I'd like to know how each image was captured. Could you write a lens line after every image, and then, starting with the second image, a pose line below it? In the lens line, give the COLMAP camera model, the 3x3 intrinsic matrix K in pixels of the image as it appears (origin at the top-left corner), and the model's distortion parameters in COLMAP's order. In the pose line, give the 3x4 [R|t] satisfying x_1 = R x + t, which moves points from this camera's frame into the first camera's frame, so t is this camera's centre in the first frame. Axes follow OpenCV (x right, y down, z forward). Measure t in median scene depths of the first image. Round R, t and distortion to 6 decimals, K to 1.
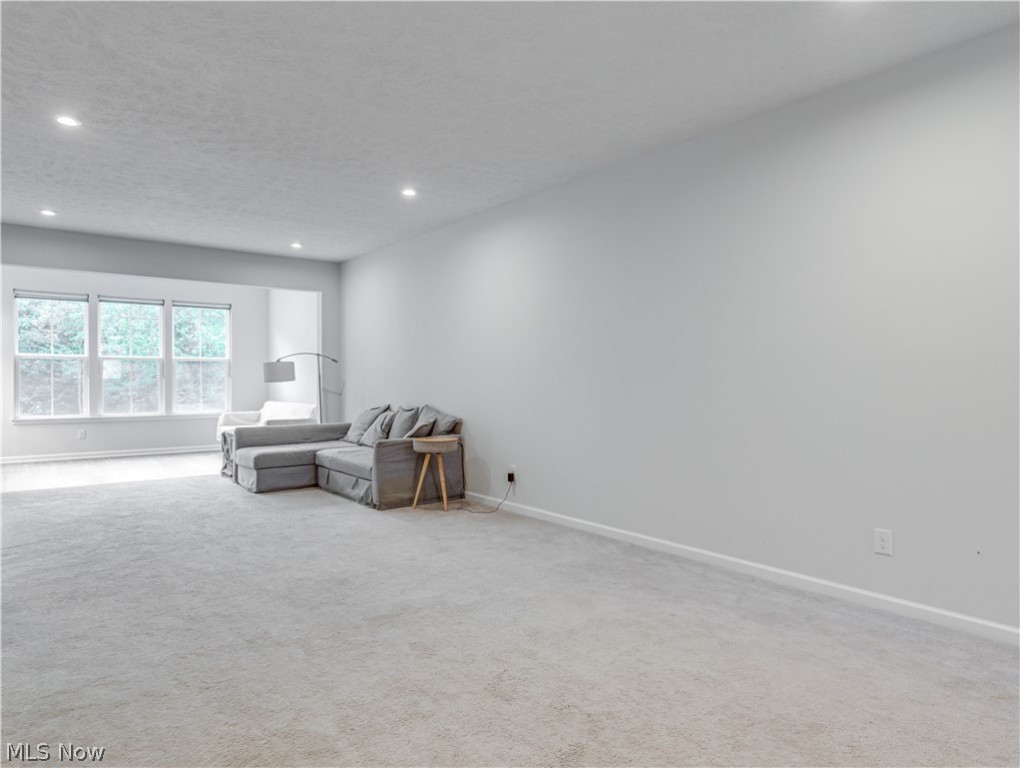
lens RADIAL K [[634.1, 0, 537.2], [0, 634.1, 381.7], [0, 0, 1]] dist [0.002341, 0.001948]
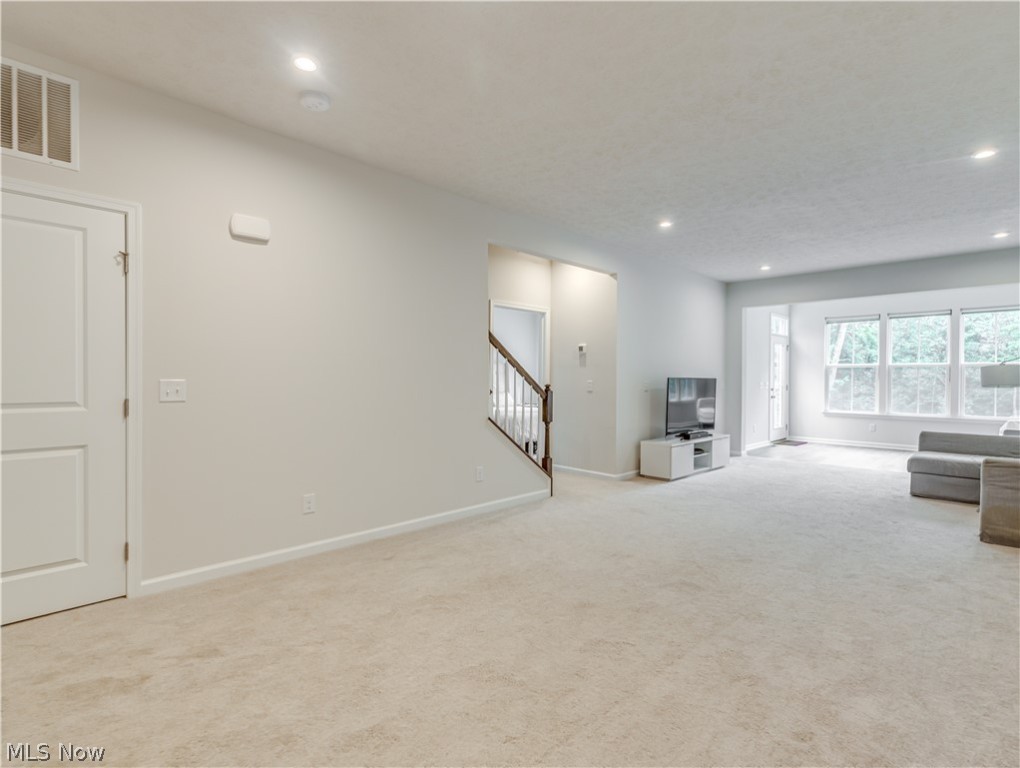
lens RADIAL K [[526.1, 0, 510.0], [0, 526.1, 384.0], [0, 0, 1]] dist [-0.003428, -0.000853]
pose [[0.095519, 0.008683, -0.995390, 0.235655], [-0.012741, 0.999891, 0.007500, -0.001212], [0.995346, 0.011966, 0.095620, 0.194680]]
